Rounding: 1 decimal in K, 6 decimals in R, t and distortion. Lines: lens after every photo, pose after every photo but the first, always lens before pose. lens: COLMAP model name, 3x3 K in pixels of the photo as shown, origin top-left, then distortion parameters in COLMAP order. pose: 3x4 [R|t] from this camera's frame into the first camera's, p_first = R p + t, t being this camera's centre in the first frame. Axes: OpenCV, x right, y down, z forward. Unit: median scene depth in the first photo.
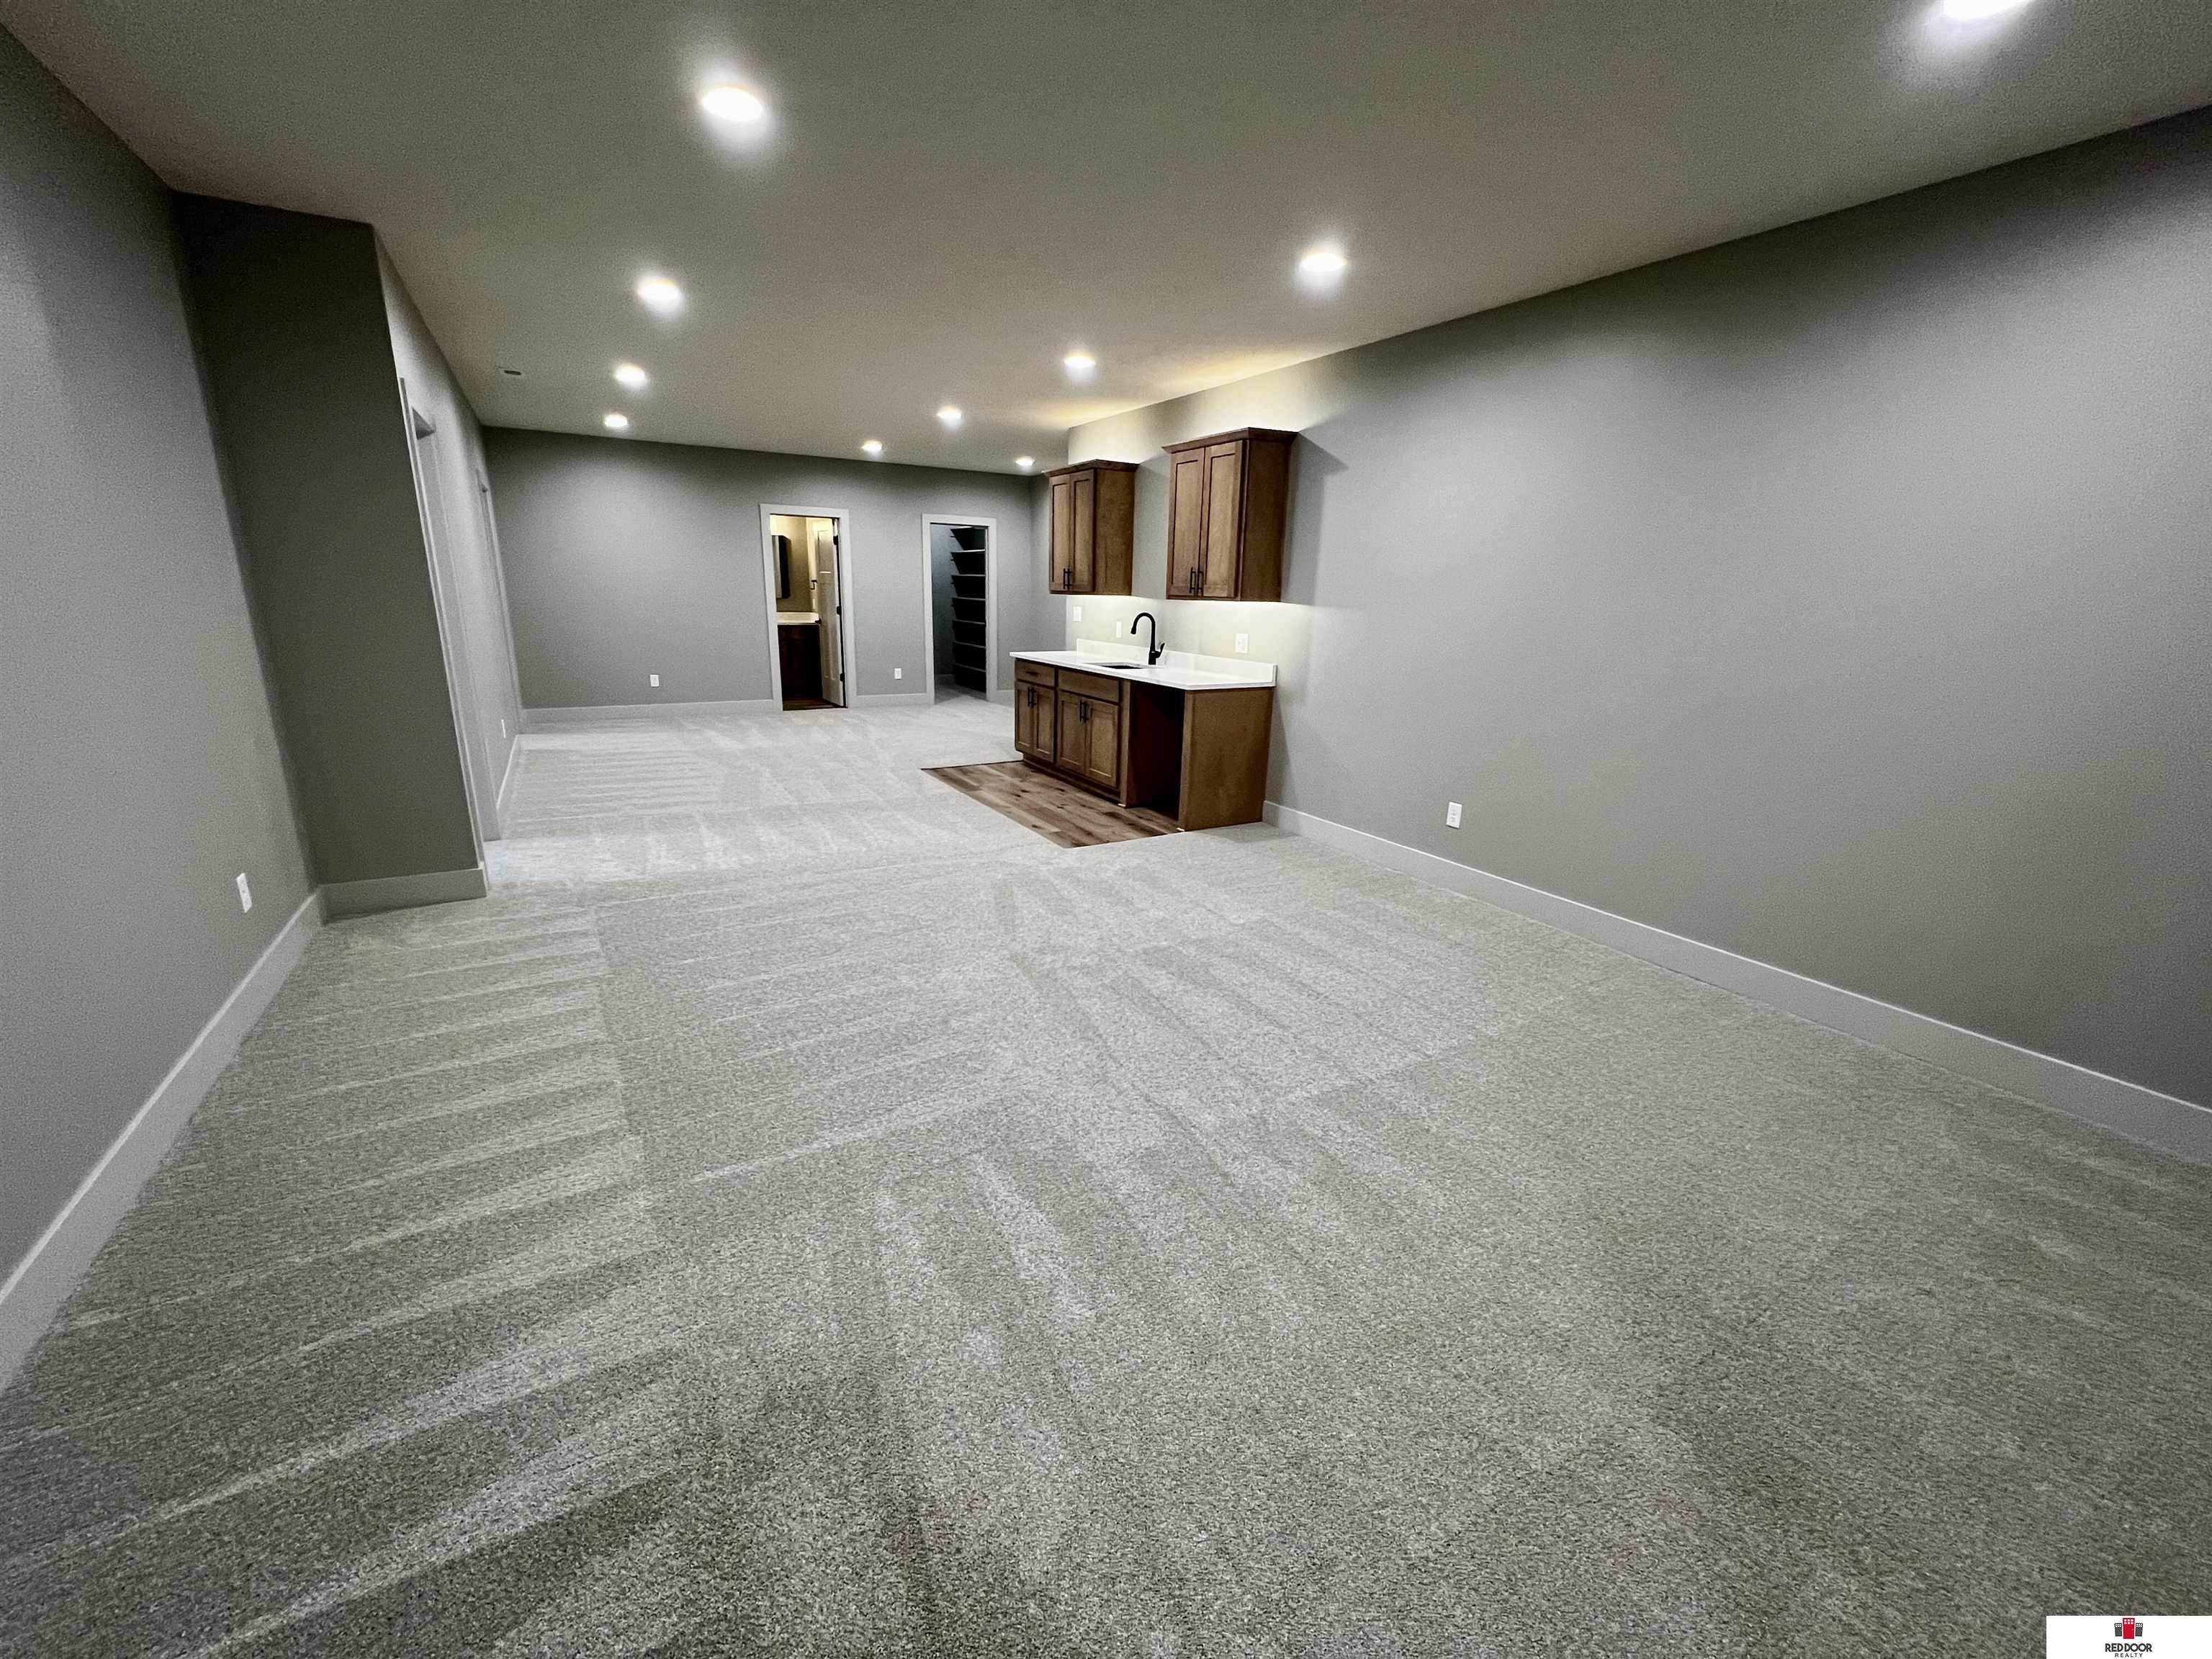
lens RADIAL K [[885.7, 0, 1110.5], [0, 885.7, 830.8], [0, 0, 1]] dist [-0.000664, 0.000657]
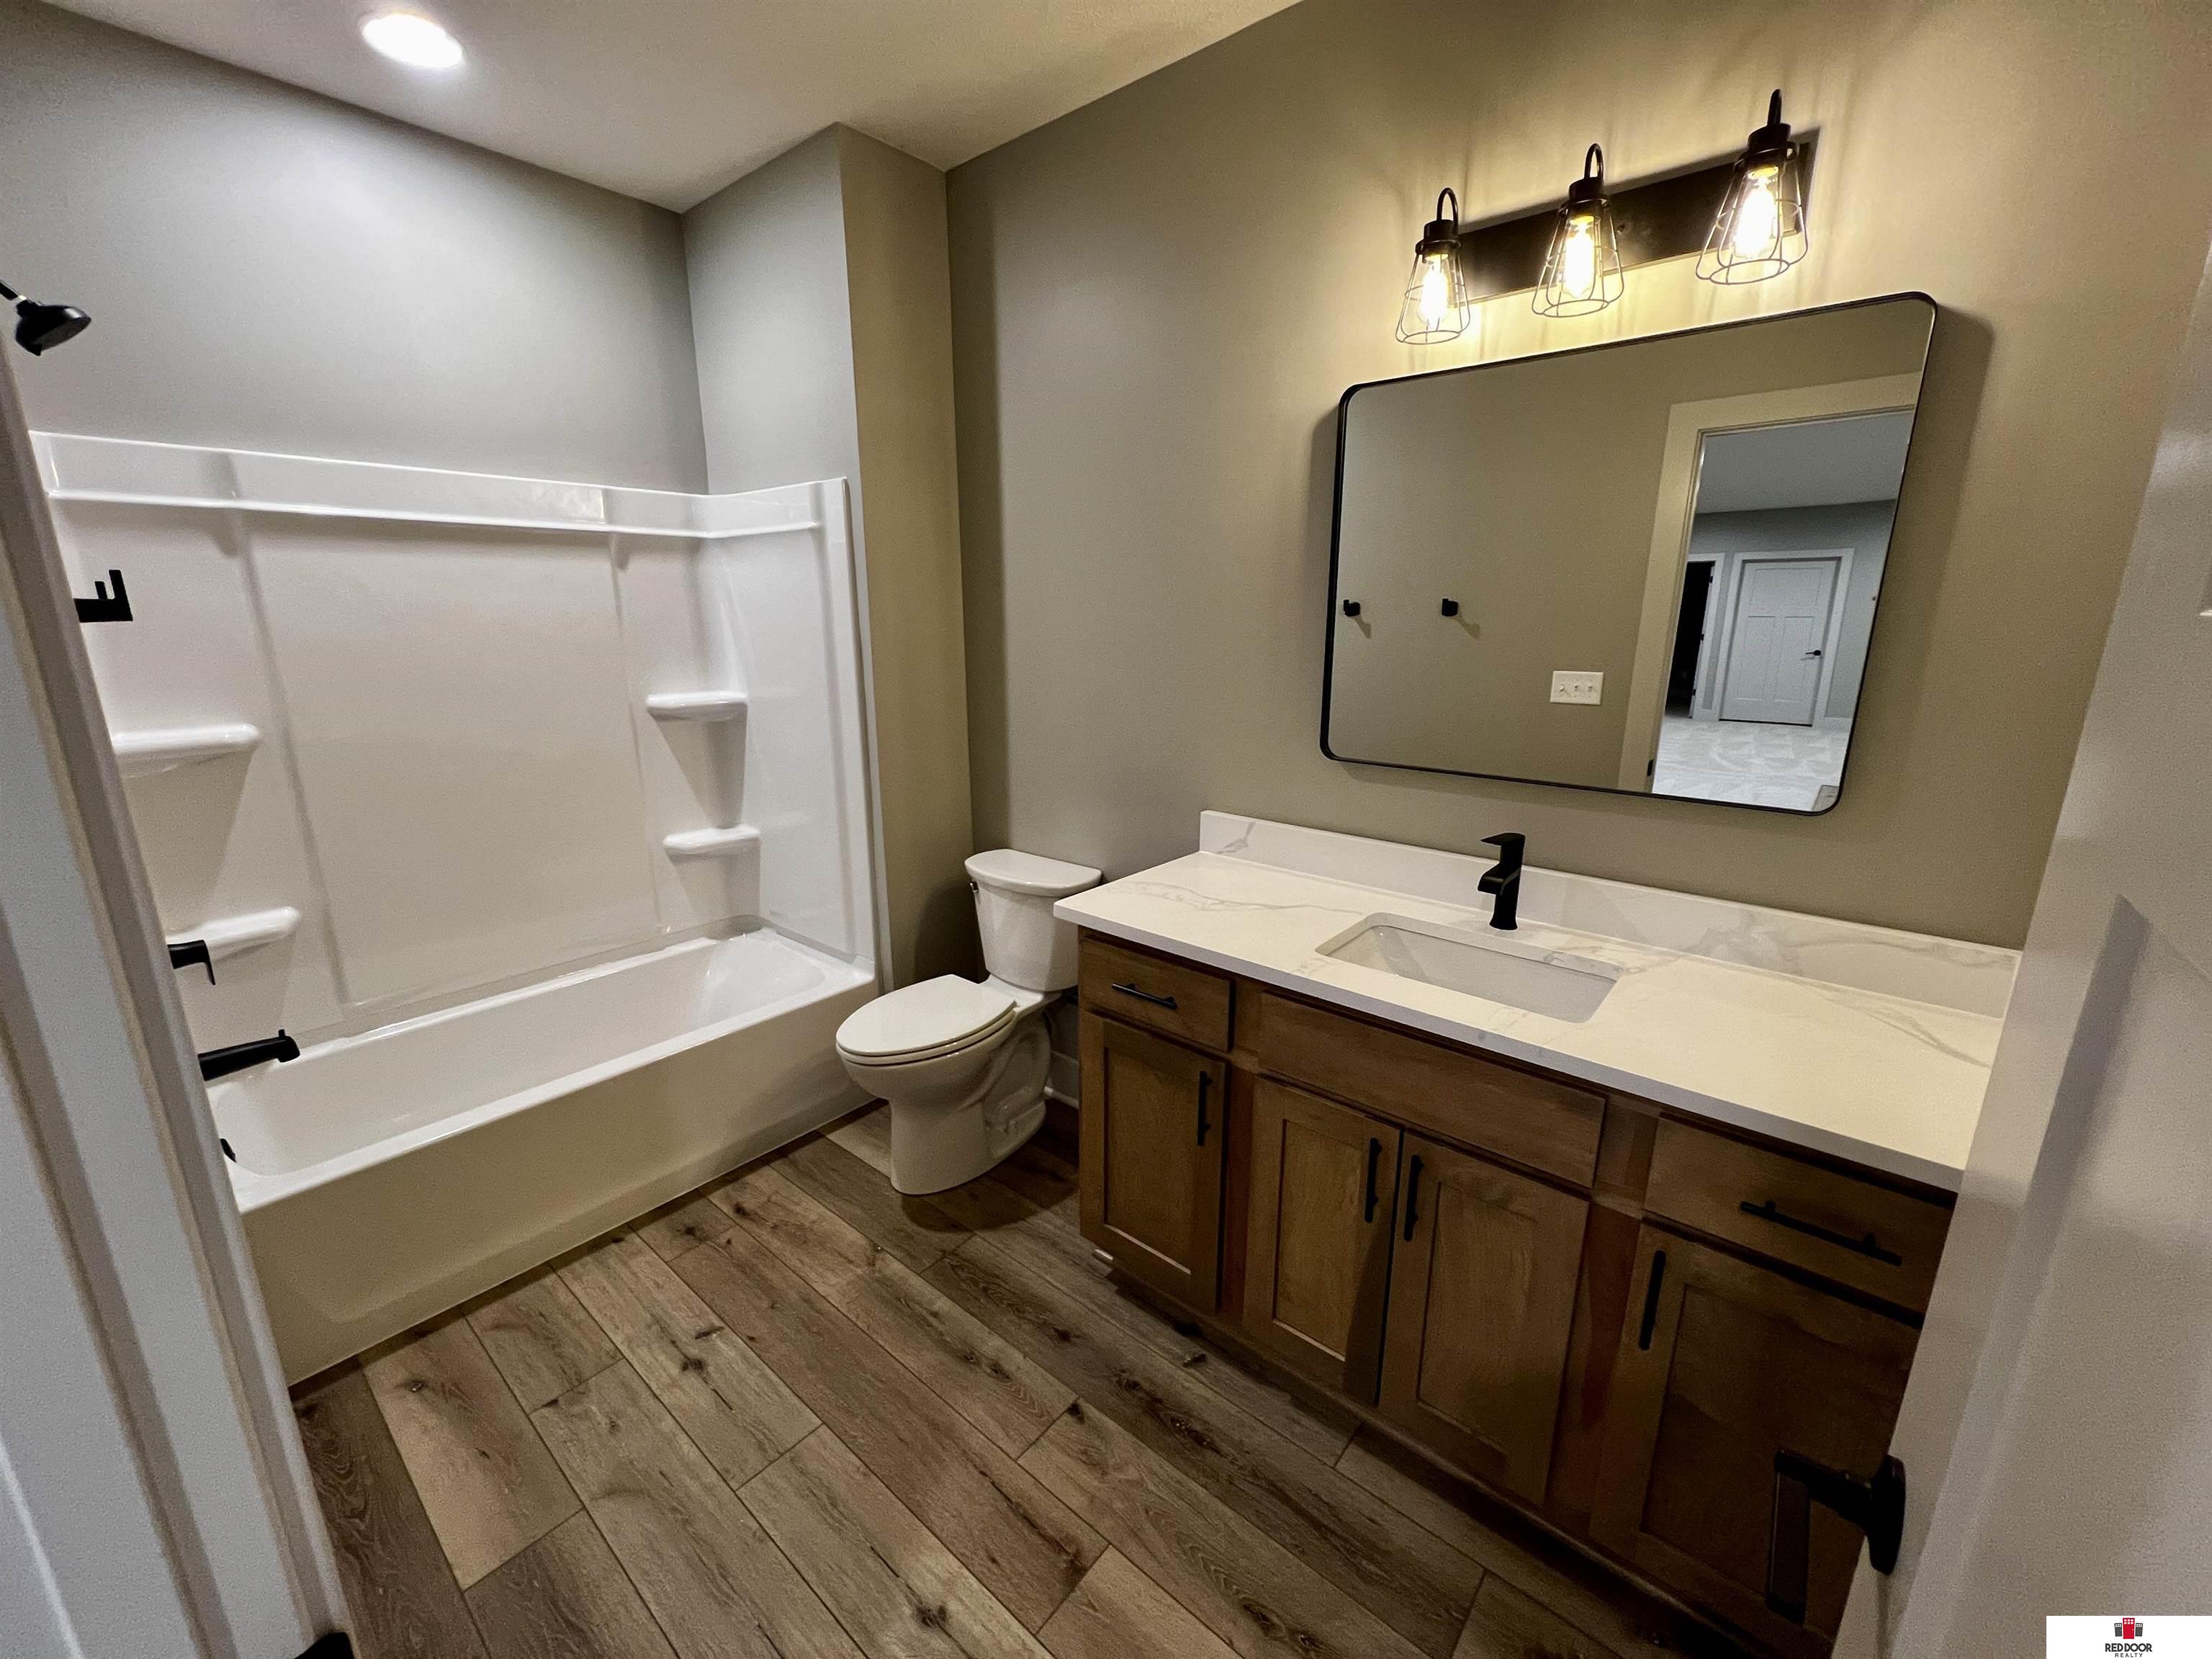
lens RADIAL K [[885.7, 0, 1104.3], [0, 885.7, 827.7], [0, 0, 1]] dist [-0.000664, 0.000657]
pose [[-0.941427, 0.063496, -0.331186, -0.036240], [-0.103815, 0.879841, 0.463791, -0.322695], [0.320839, 0.471007, -0.821714, 1.136287]]
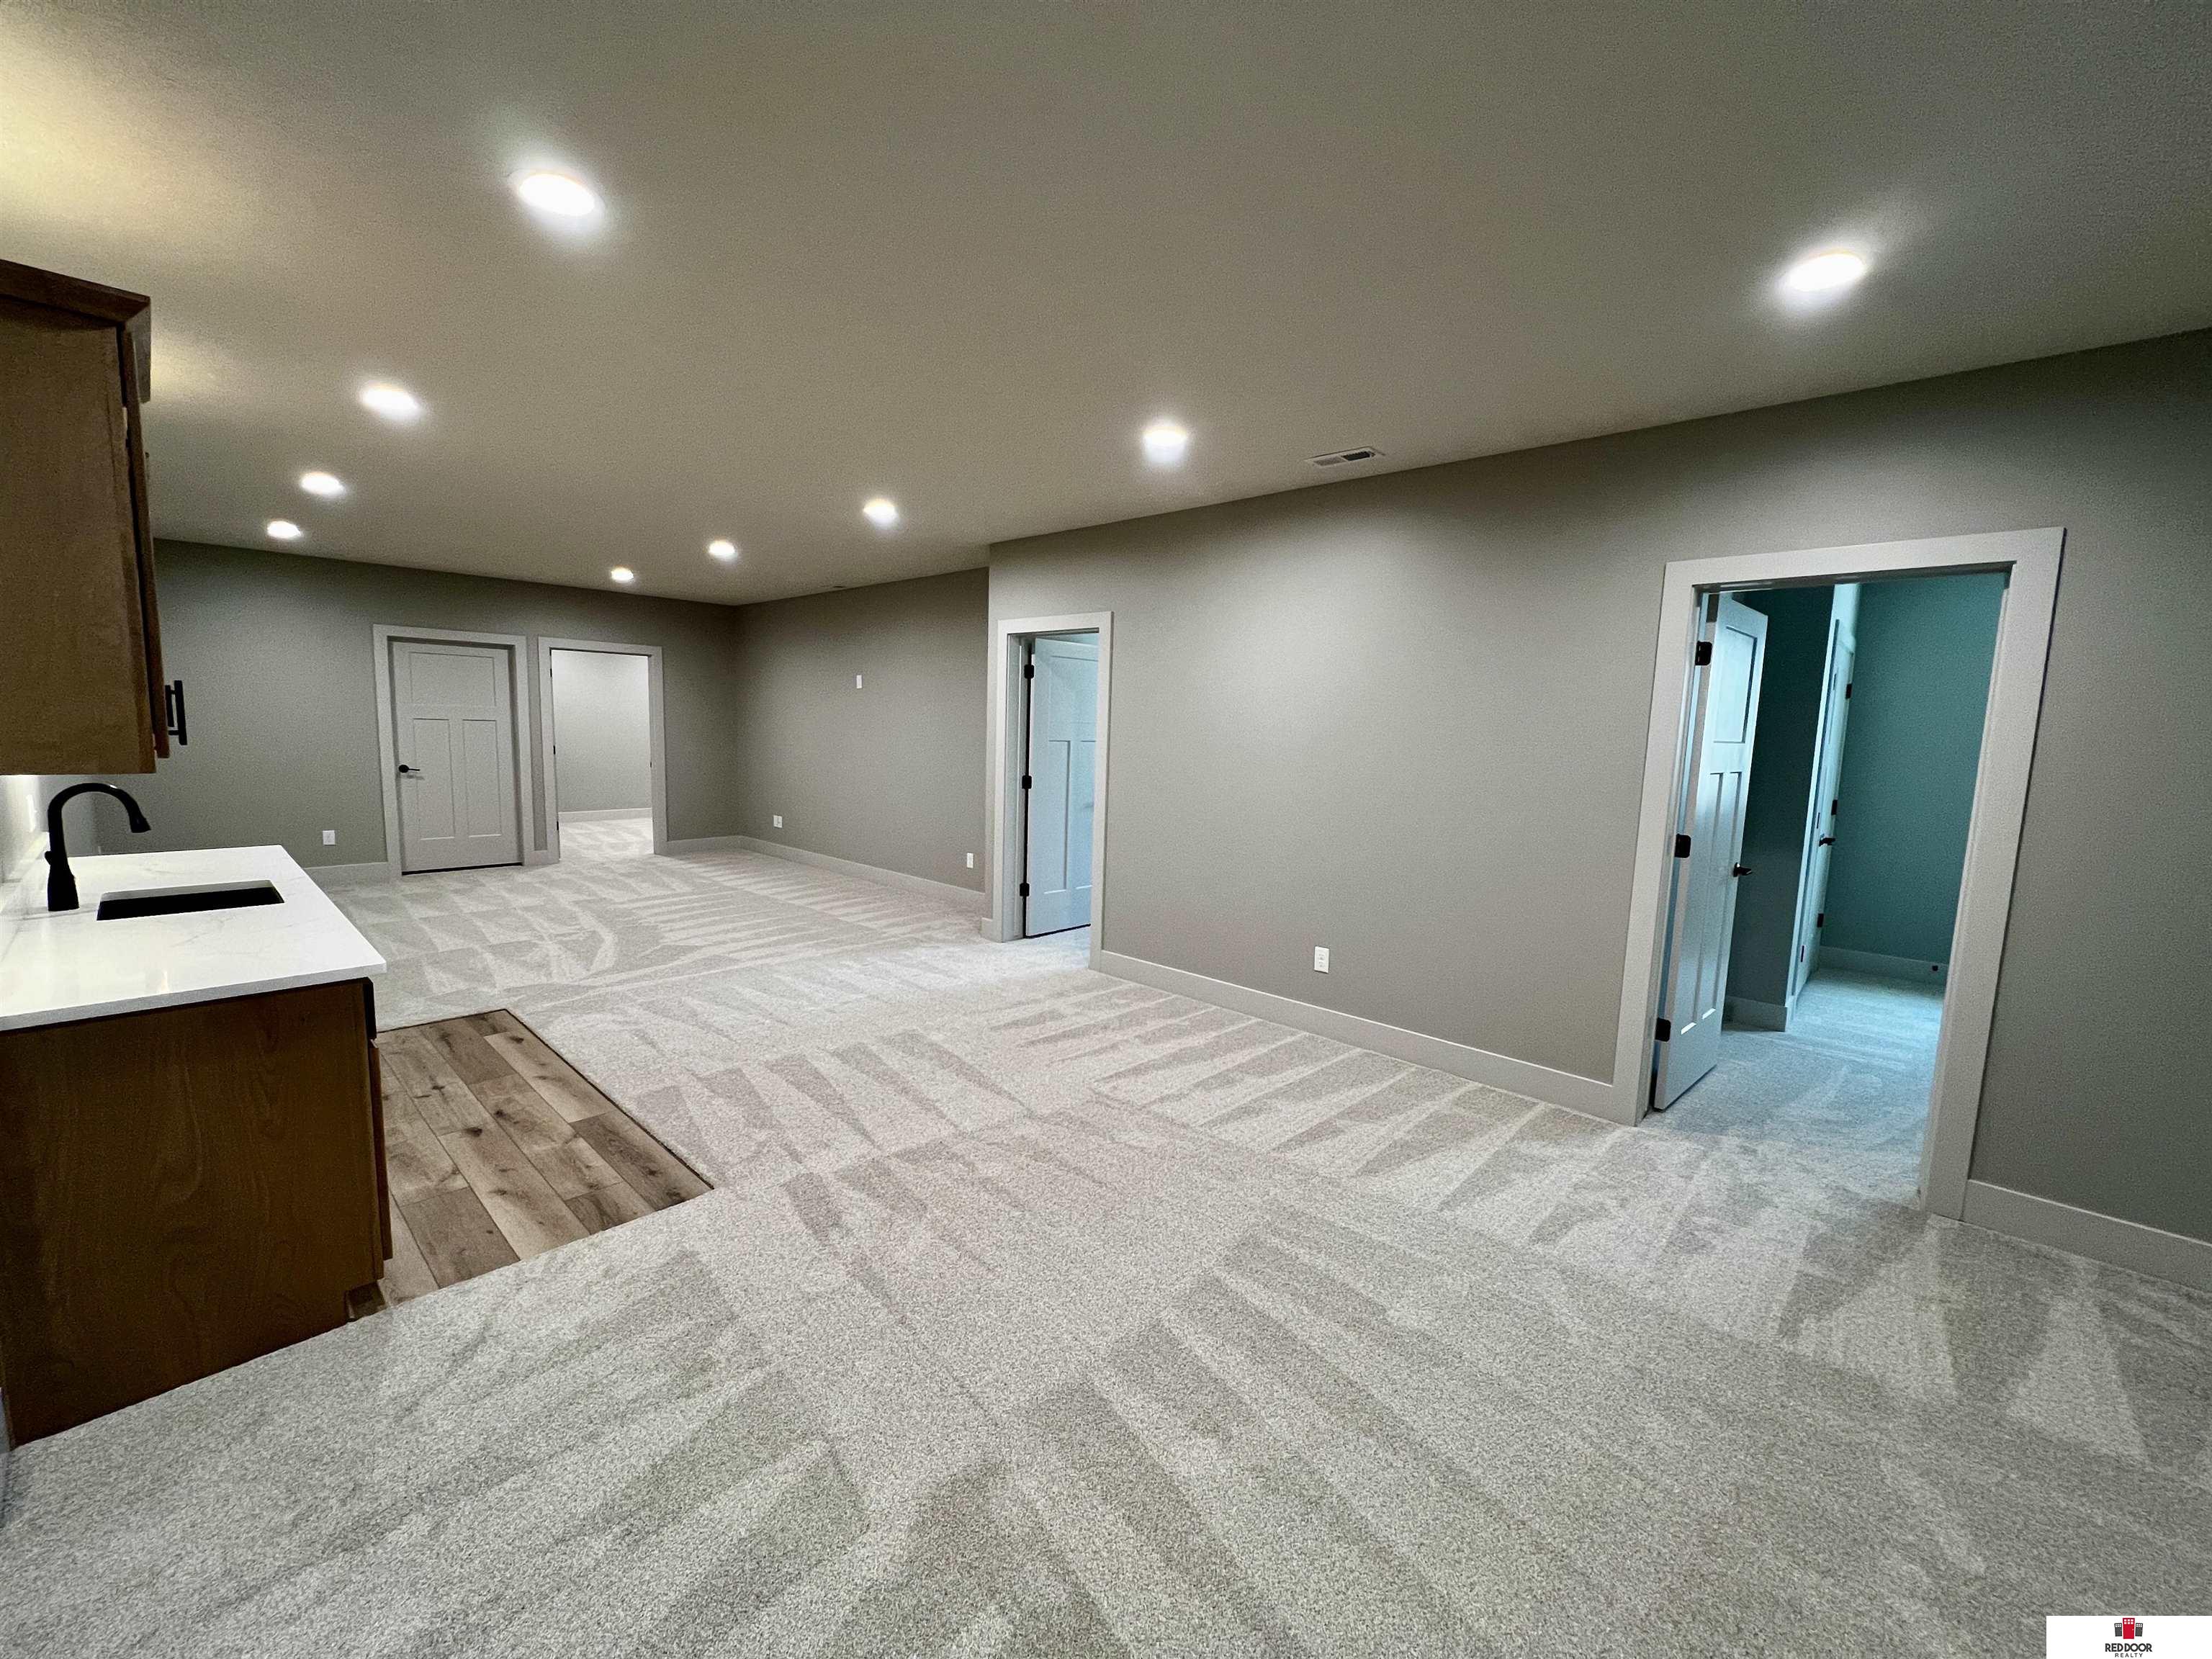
lens RADIAL K [[882.7, 0, 1102.0], [0, 882.7, 825.6], [0, 0, 1]] dist [0.000011, -0.000114]
pose [[-0.955999, -0.014610, -0.293006, -0.314478], [-0.124505, 0.924558, 0.360125, -0.470322], [0.265640, 0.380760, -0.885696, 1.620270]]
